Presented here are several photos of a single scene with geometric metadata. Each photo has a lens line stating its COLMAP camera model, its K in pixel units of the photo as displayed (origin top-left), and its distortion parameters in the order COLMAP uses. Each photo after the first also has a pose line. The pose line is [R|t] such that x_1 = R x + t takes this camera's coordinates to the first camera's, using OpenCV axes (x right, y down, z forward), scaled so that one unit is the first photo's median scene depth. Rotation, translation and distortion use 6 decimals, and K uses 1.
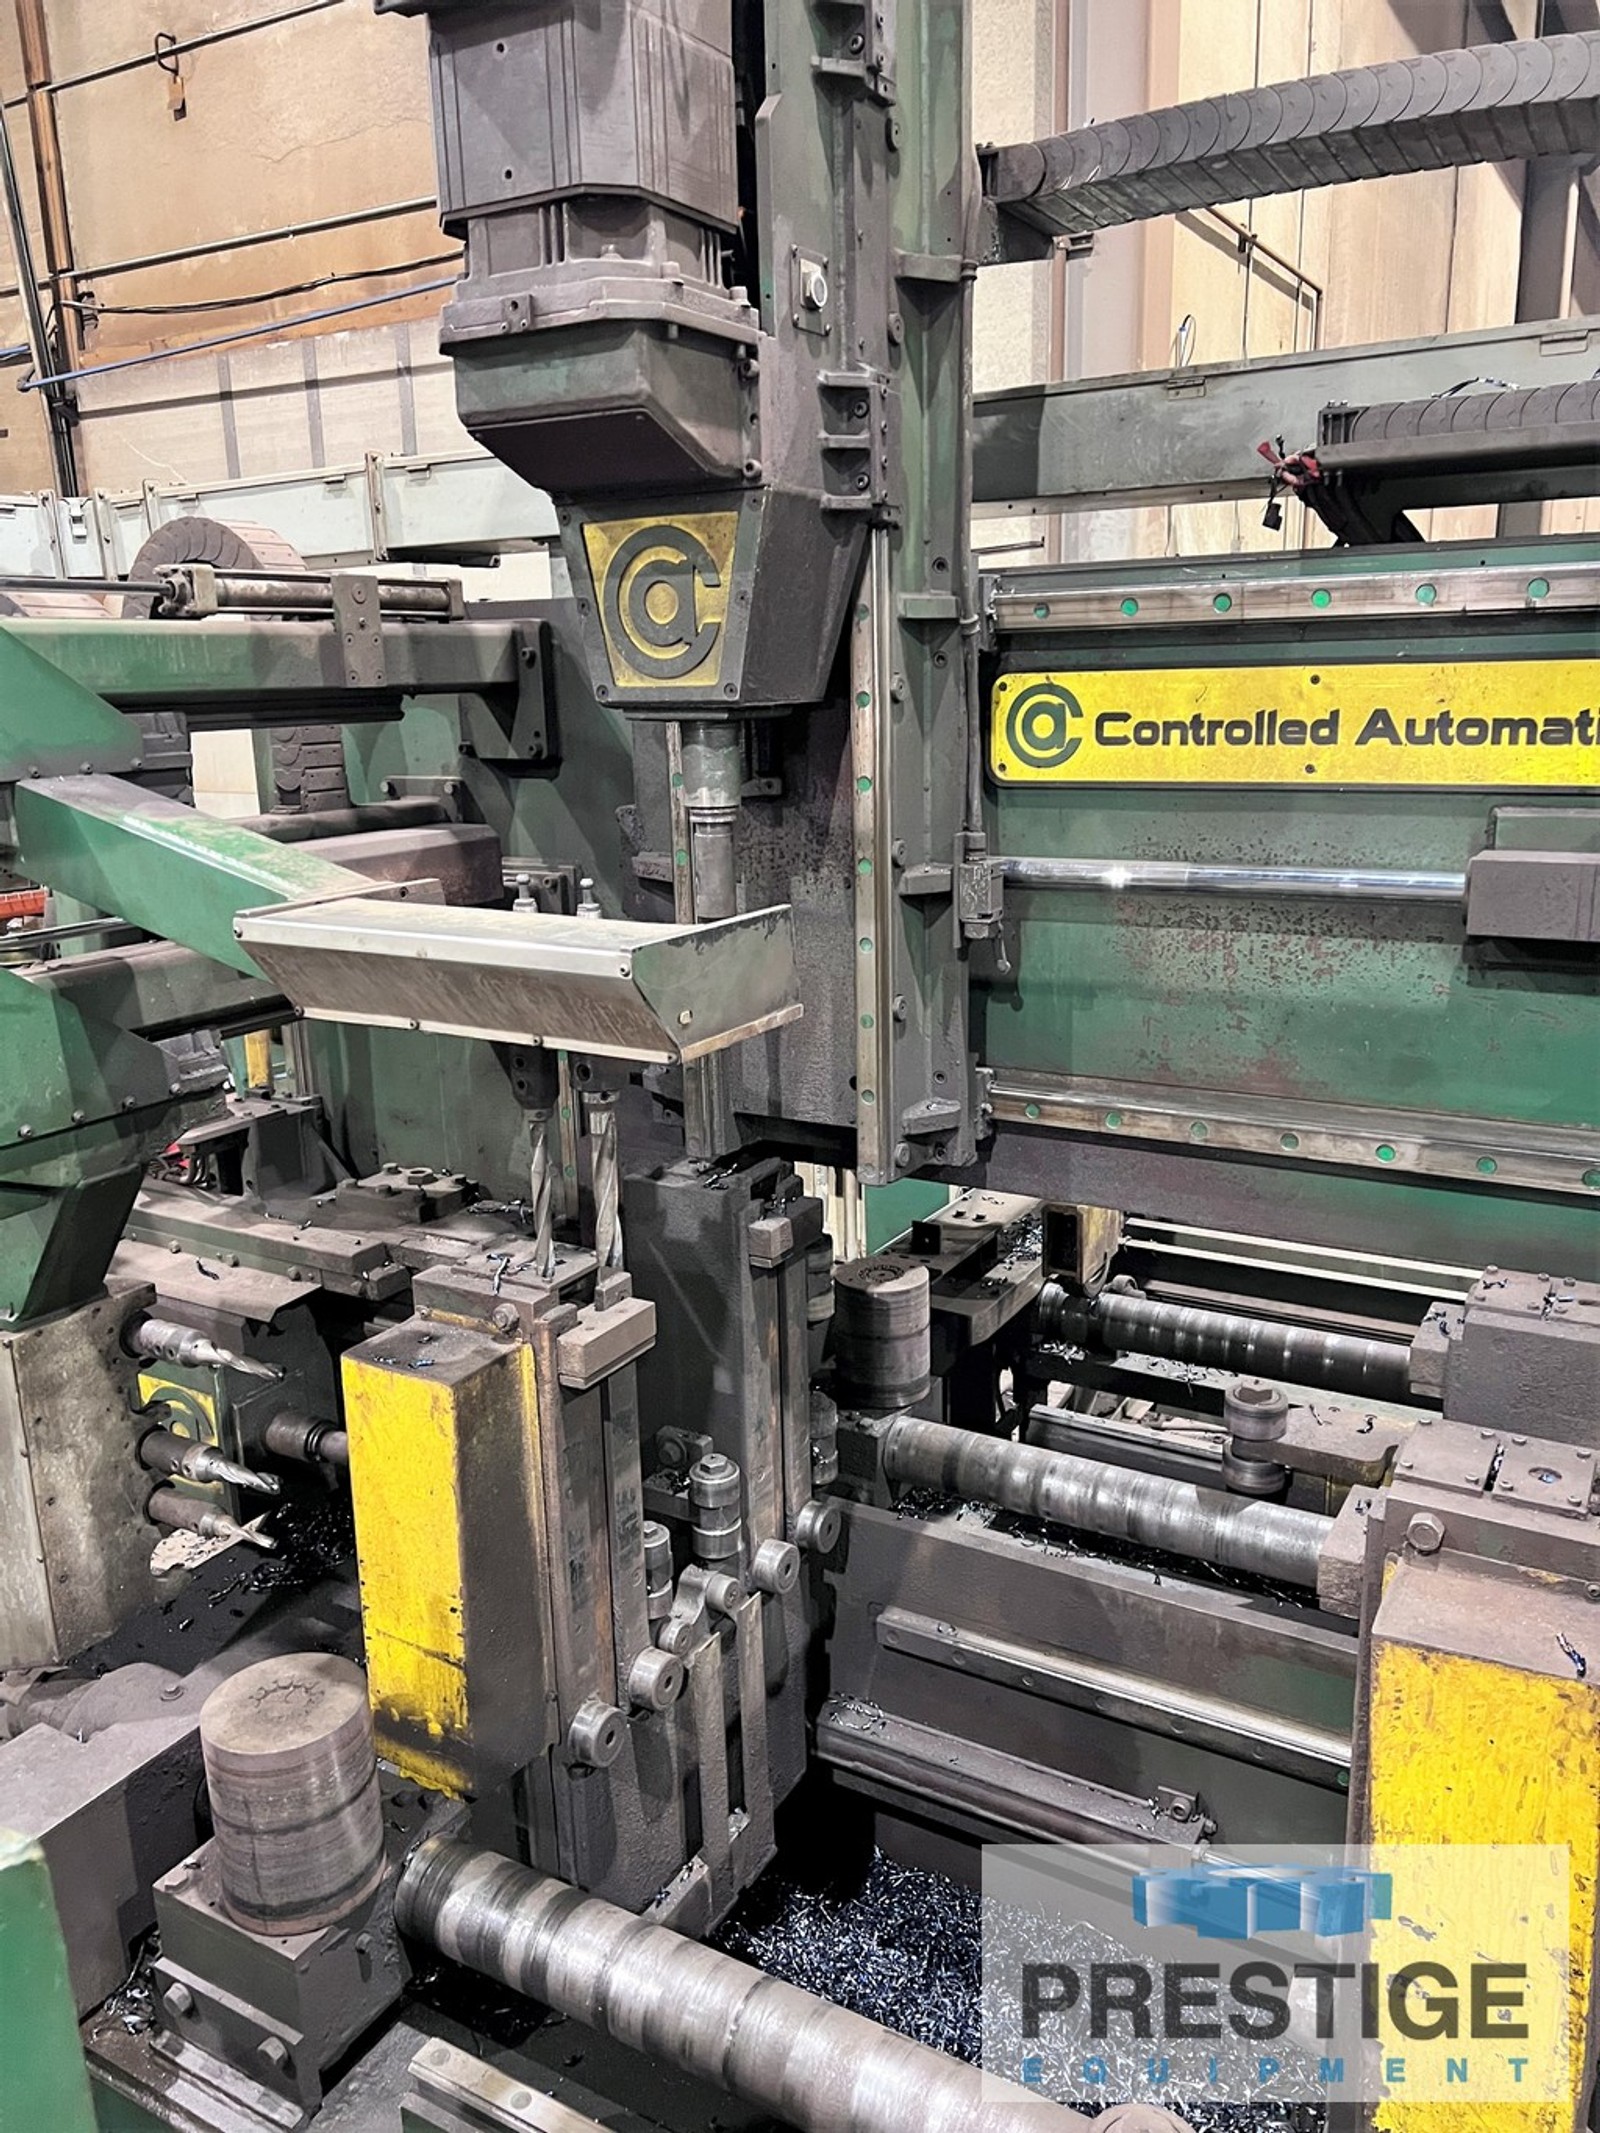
lens RADIAL K [[1606.1, 0, 802.4], [0, 1606.1, 1087.8], [0, 0, 1]] dist [0.082799, -0.126448]
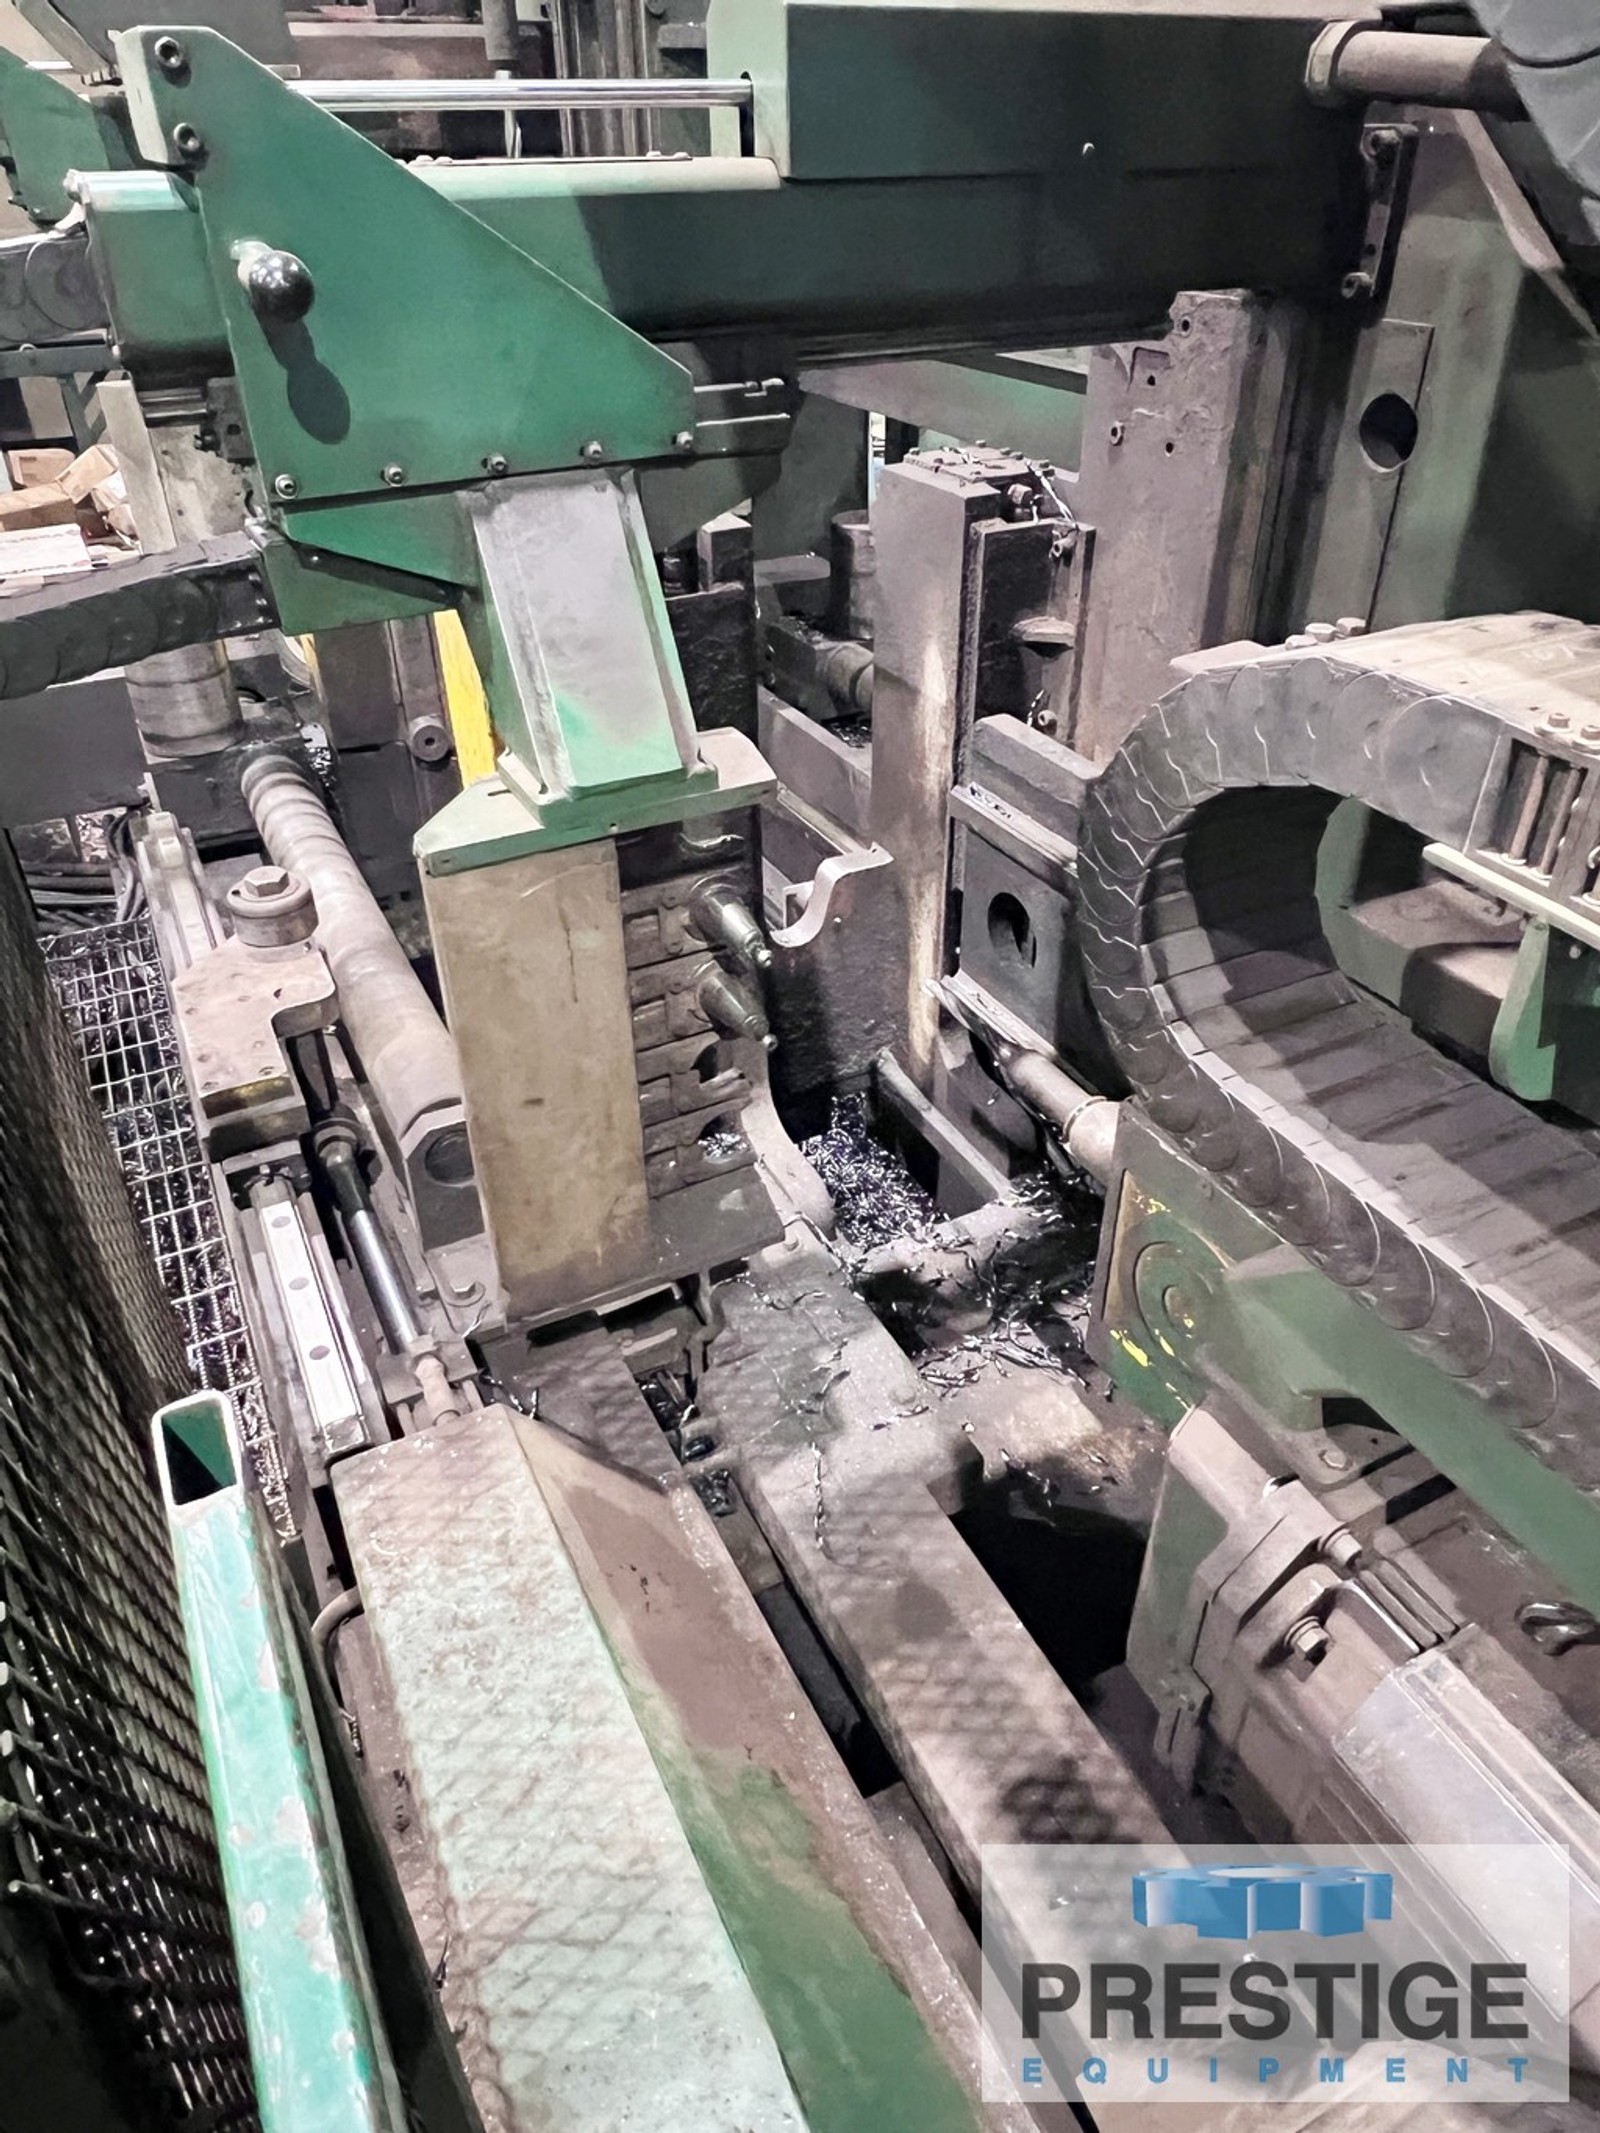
lens RADIAL K [[1367.9, 0, 800.0], [0, 1367.9, 1066.5], [0, 0, 1]] dist [-0.000017, -0.000078]
pose [[0.843101, 0.315861, -0.435215, 0.795937], [-0.142731, 0.911730, 0.385197, 0.147329], [0.518467, -0.262641, 0.813764, 0.090851]]
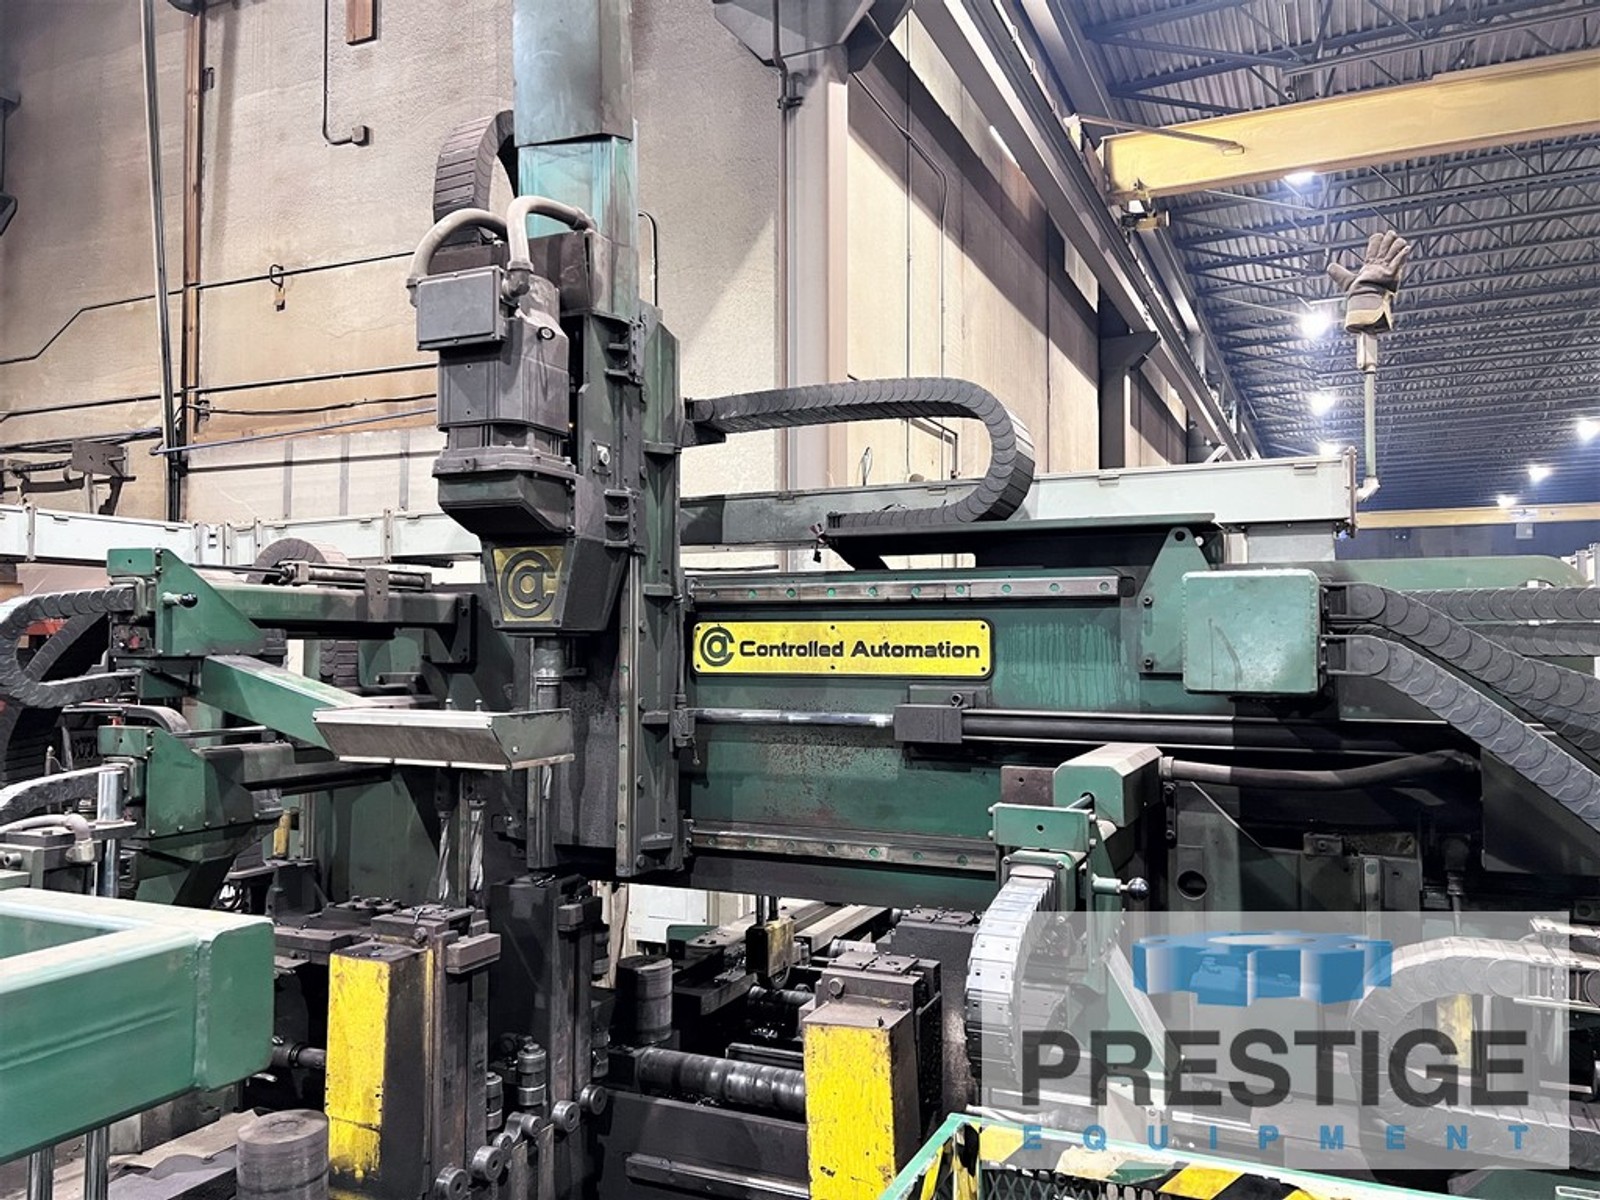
lens RADIAL K [[1204.8, 0, 811.2], [0, 1204.8, 590.1], [0, 0, 1]] dist [0.082799, -0.126448]
pose [[0.993616, 0.029911, 0.108780, 0.103651], [0.003850, 0.954660, -0.297674, 0.174587], [-0.112752, 0.296192, 0.948450, -0.524848]]
